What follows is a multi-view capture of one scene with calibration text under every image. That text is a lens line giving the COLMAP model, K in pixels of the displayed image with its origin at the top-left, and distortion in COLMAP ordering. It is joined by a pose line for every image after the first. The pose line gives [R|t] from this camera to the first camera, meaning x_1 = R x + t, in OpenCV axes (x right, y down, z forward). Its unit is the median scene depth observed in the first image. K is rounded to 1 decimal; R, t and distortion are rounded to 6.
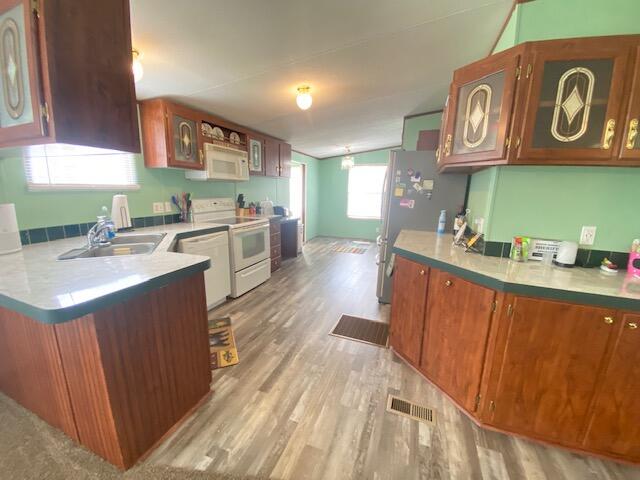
lens RADIAL K [[255.6, 0, 316.1], [0, 255.6, 241.3], [0, 0, 1]] dist [0.026264, -0.023929]
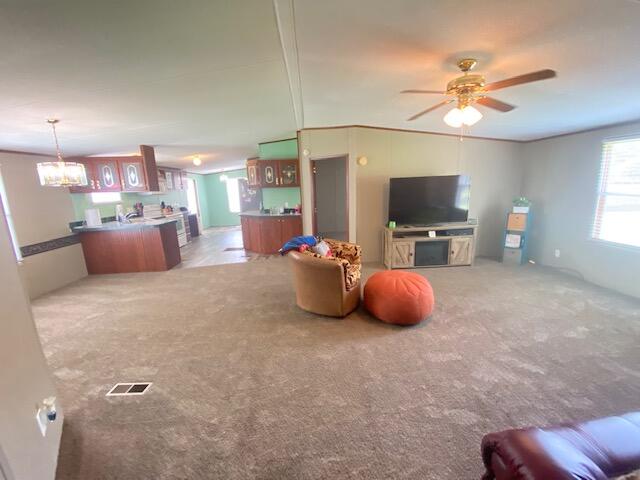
lens RADIAL K [[255.6, 0, 316.1], [0, 255.6, 241.3], [0, 0, 1]] dist [0.026264, -0.023929]
pose [[0.913397, -0.132743, 0.384817, -0.035757], [0.131581, 0.990867, 0.029482, 0.193157], [-0.385216, 0.023706, 0.922522, -1.126491]]
